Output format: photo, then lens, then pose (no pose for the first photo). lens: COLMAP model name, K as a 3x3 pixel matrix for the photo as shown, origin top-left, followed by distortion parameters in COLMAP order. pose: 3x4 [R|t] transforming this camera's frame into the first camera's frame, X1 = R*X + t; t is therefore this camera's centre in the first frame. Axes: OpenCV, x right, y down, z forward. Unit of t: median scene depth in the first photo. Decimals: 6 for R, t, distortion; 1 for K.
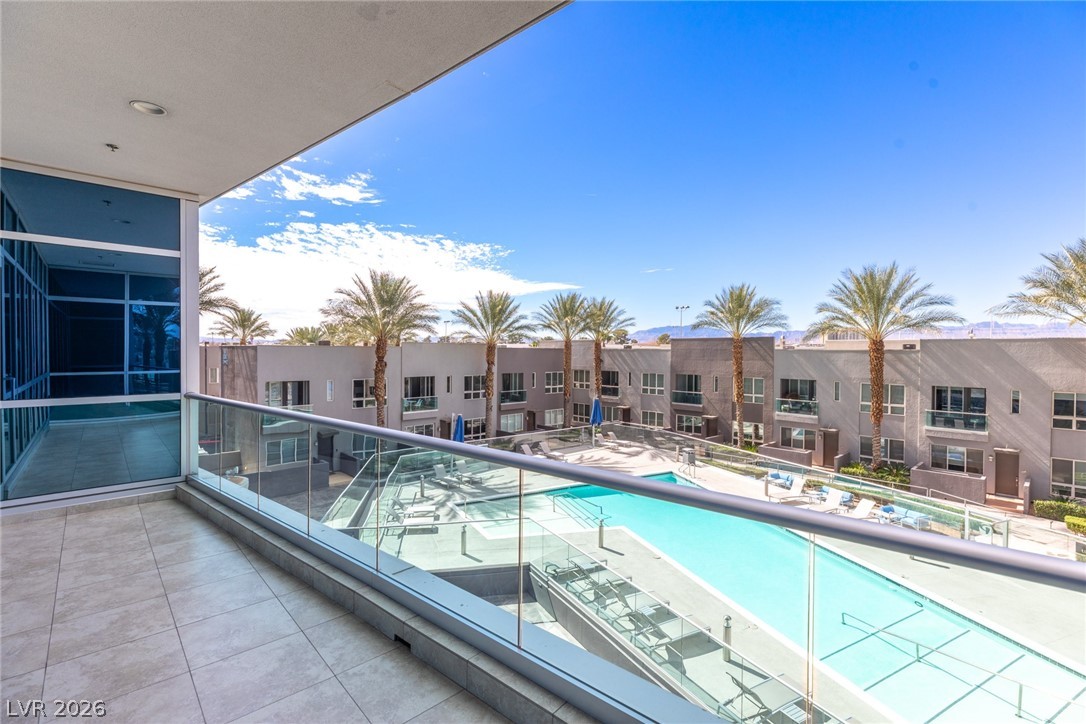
lens RADIAL K [[489.9, 0, 545.8], [0, 489.9, 359.4], [0, 0, 1]] dist [0.007025, 0.000338]
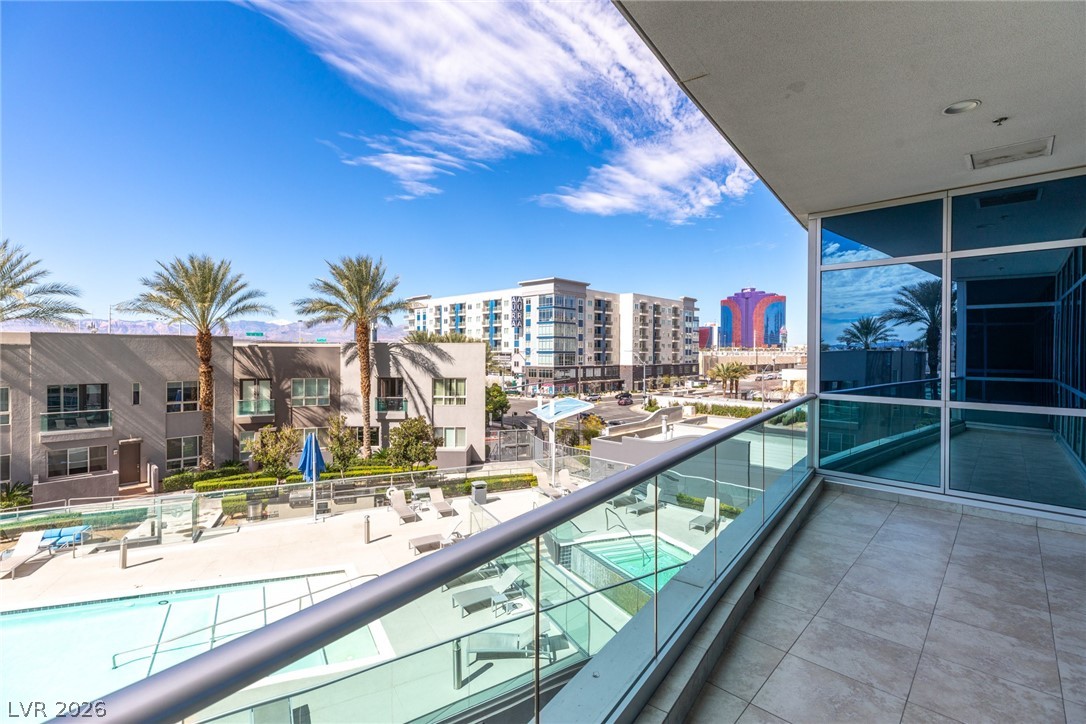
lens RADIAL K [[489.9, 0, 545.8], [0, 489.9, 359.4], [0, 0, 1]] dist [0.007025, 0.000338]
pose [[-0.065255, -0.024329, 0.997572, -0.167957], [0.013132, 0.999595, 0.025237, -0.003543], [-0.997782, 0.014746, -0.064909, 0.183436]]
